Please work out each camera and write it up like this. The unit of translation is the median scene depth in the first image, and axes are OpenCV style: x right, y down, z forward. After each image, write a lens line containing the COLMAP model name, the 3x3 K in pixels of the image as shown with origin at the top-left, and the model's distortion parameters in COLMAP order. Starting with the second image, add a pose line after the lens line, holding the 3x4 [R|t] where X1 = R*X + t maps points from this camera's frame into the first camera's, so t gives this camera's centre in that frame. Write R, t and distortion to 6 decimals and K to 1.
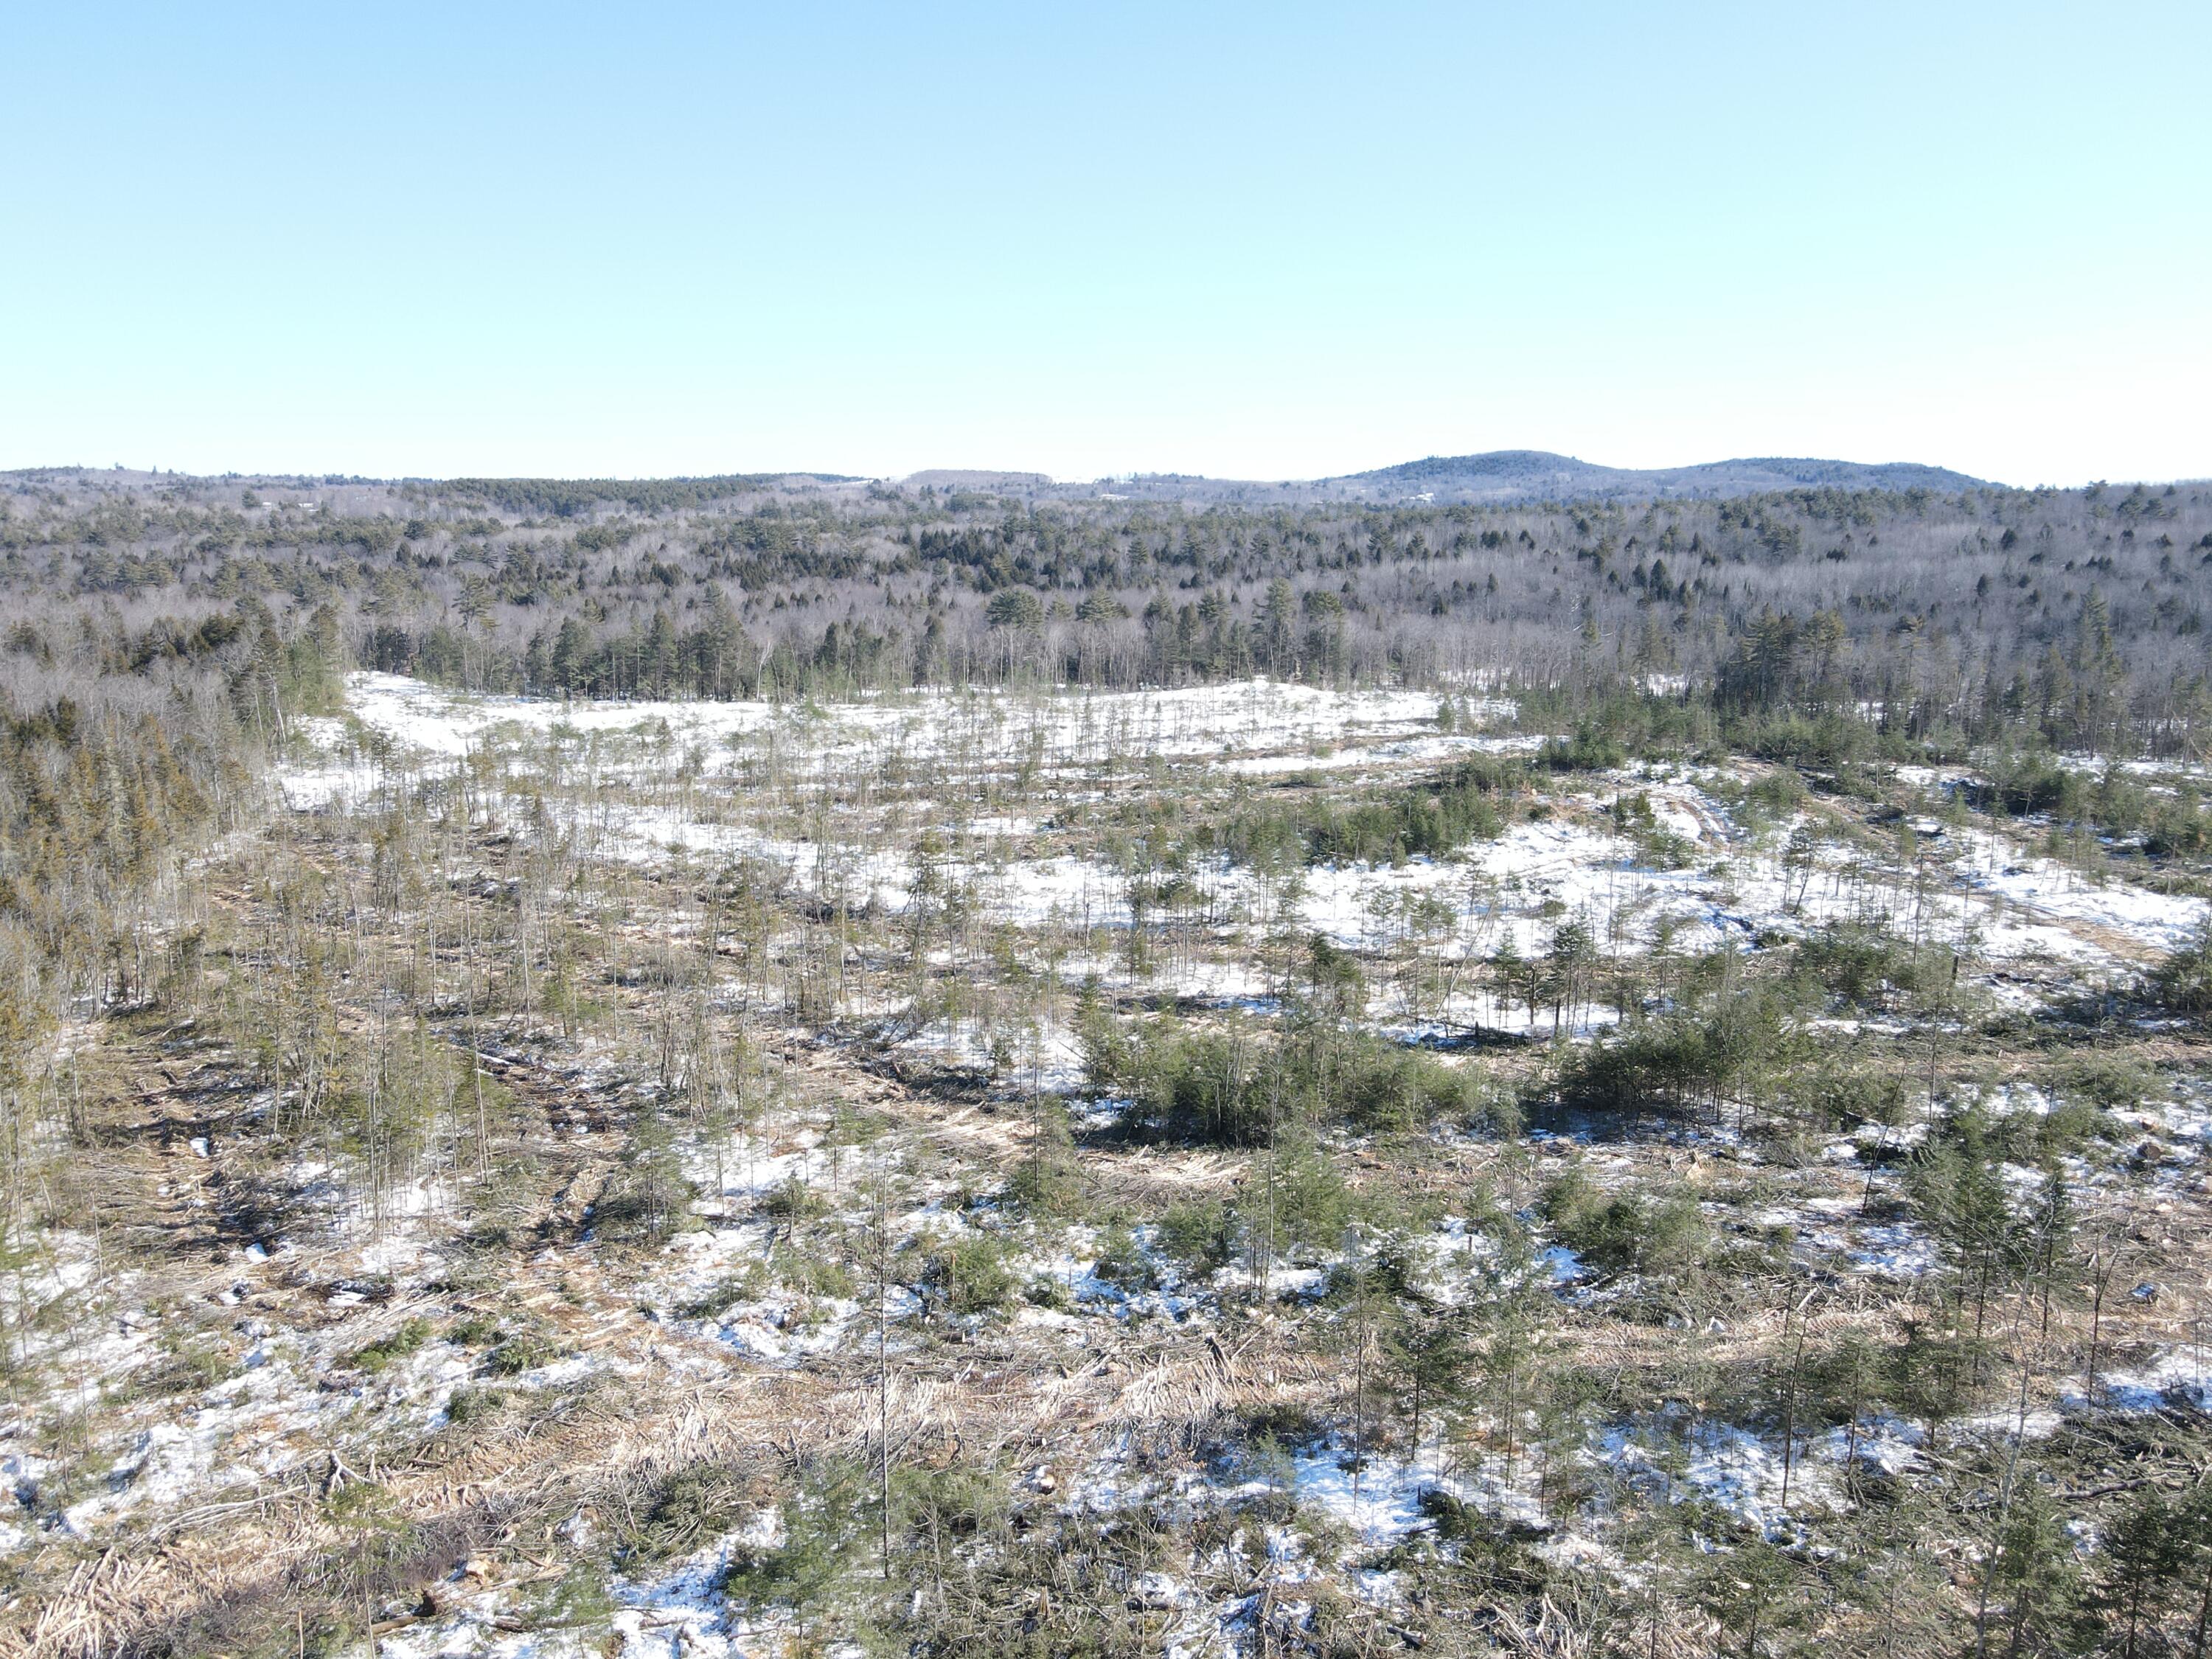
lens RADIAL K [[1632.6, 0, 1097.8], [0, 1632.6, 825.6], [0, 0, 1]] dist [-0.010589, 0.041518]
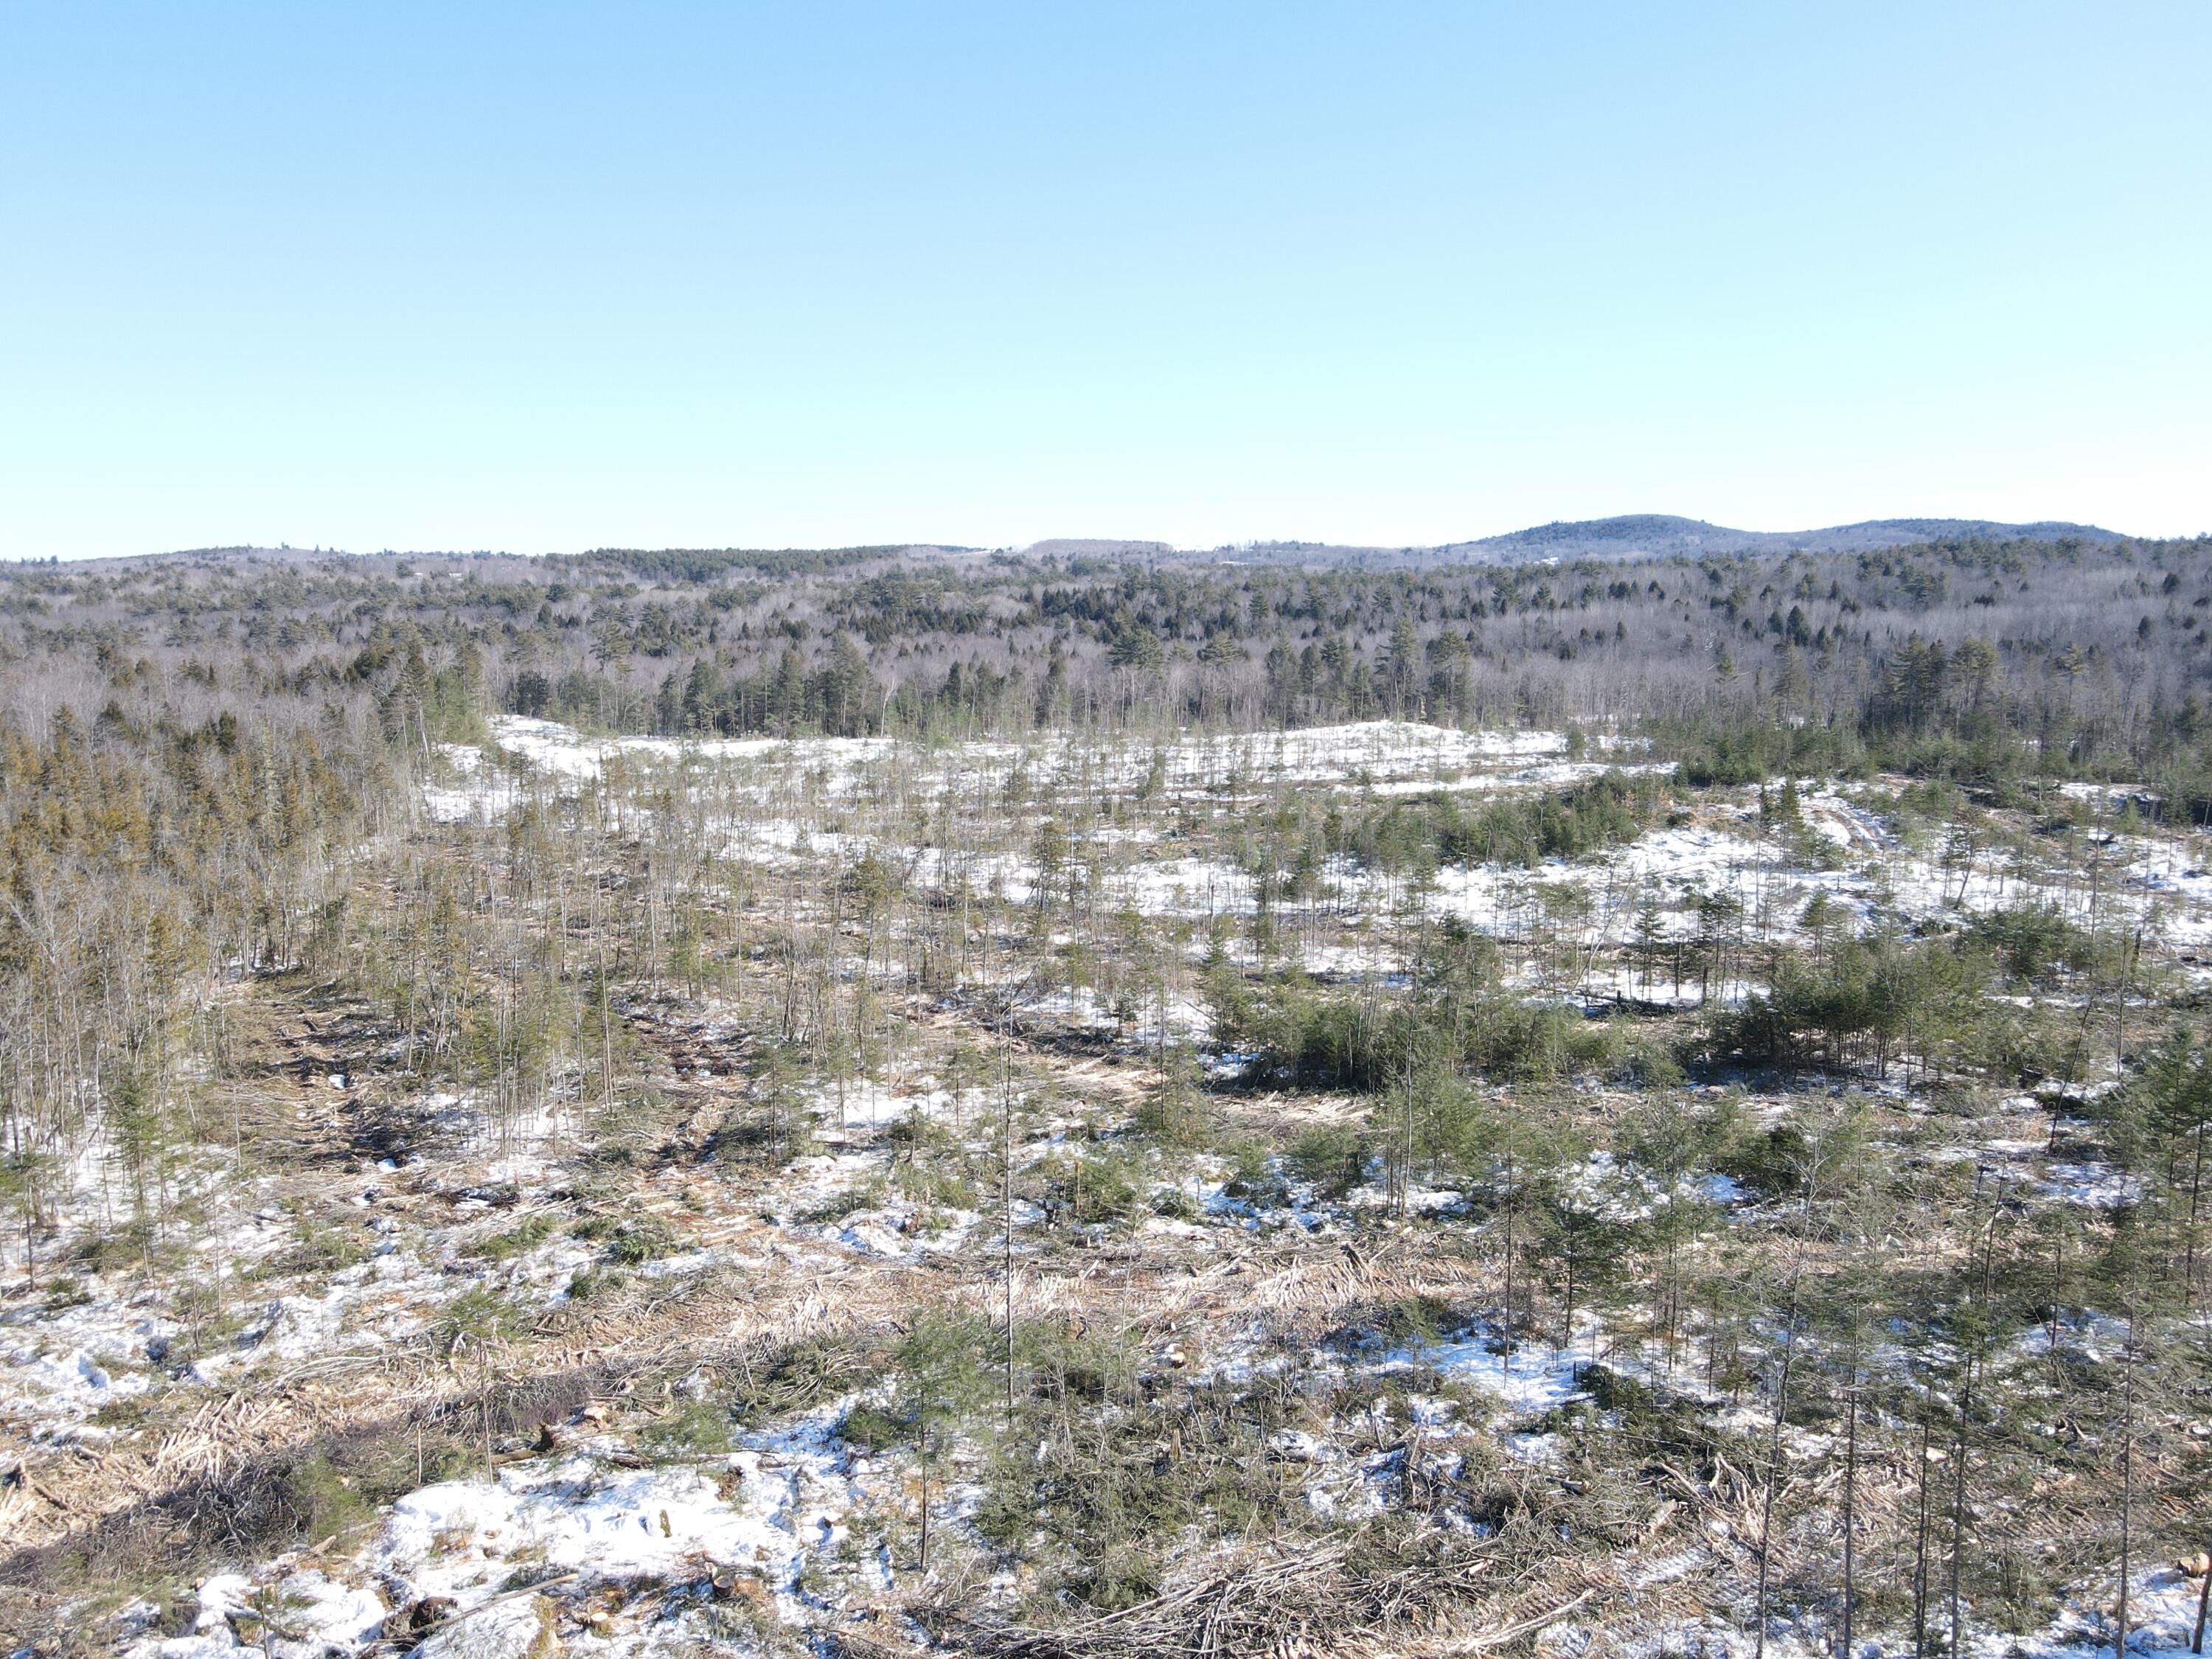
lens RADIAL K [[1633.6, 0, 1097.1], [0, 1633.6, 822.9], [0, 0, 1]] dist [-0.013939, 0.048508]
pose [[0.997311, 0.002224, -0.073257, -0.002189], [-0.005543, 0.998966, -0.045130, 0.034697], [0.073081, 0.045414, 0.996291, 0.007735]]
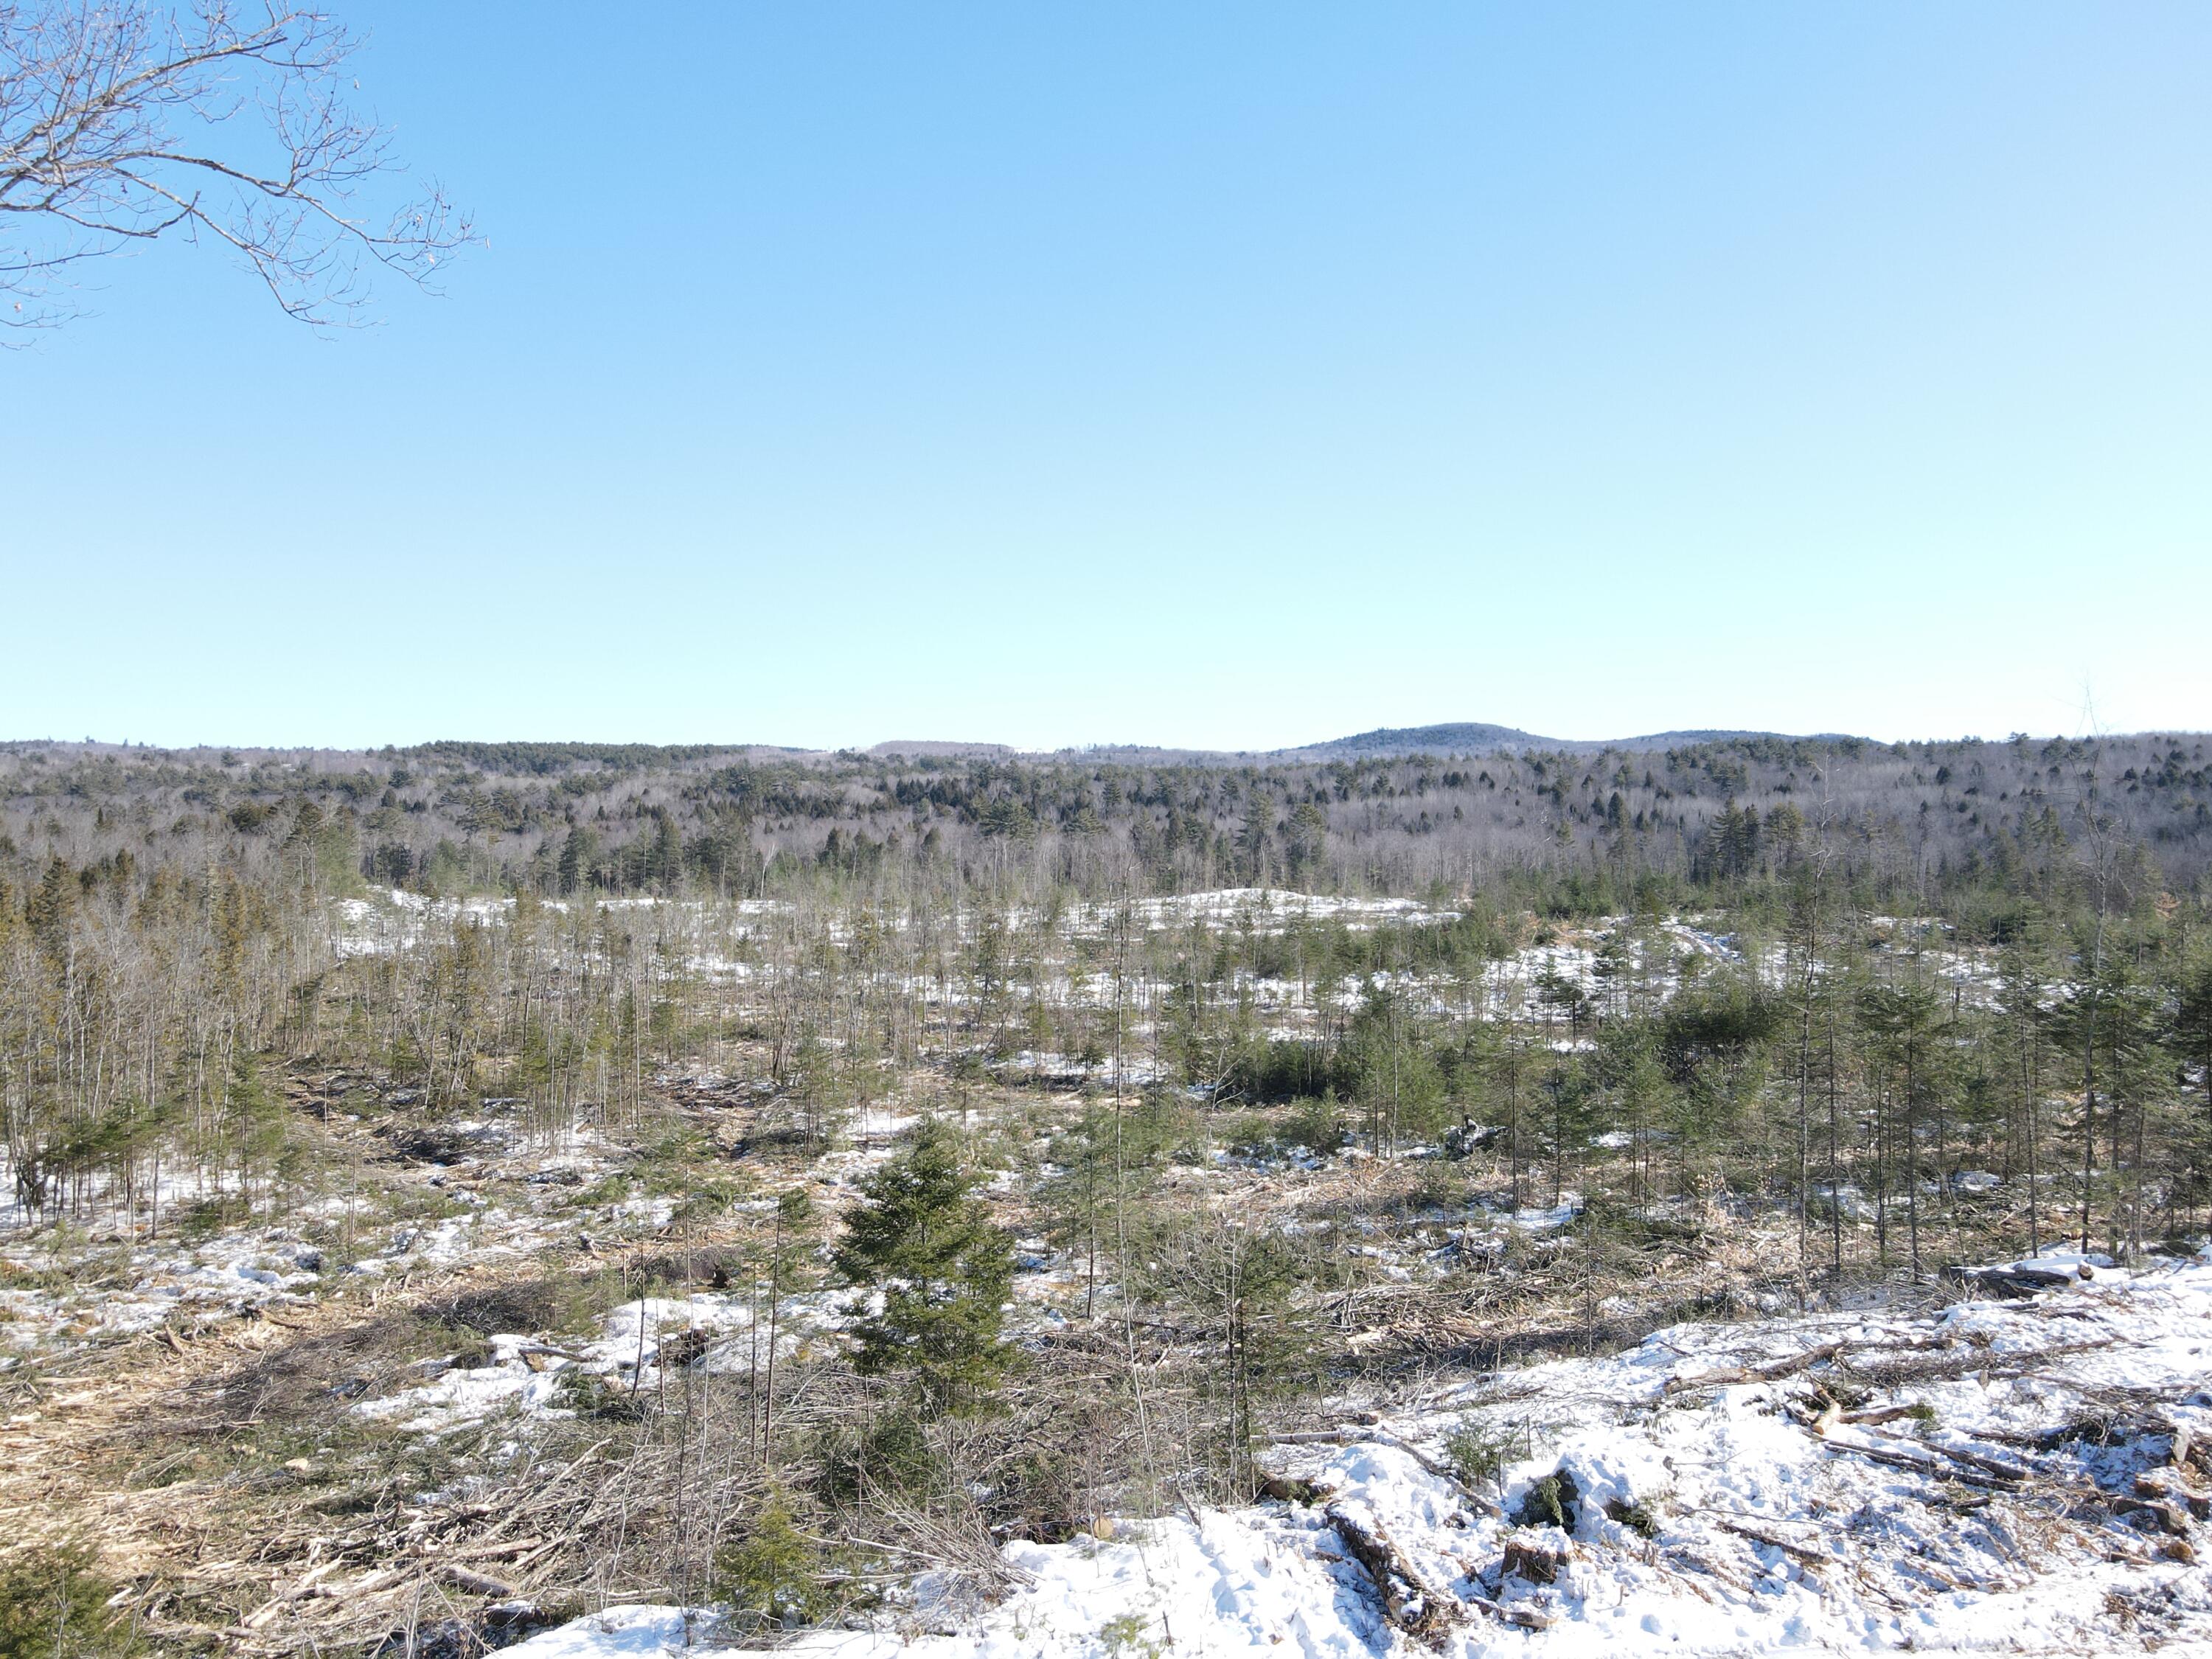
lens RADIAL K [[1633.2, 0, 1098.0], [0, 1633.2, 830.8], [0, 0, 1]] dist [-0.007812, 0.029120]
pose [[0.999617, -0.002757, 0.027525, -0.041250], [0.007263, 0.986272, -0.164966, 0.083338], [-0.026693, 0.165103, 0.985915, -0.040076]]
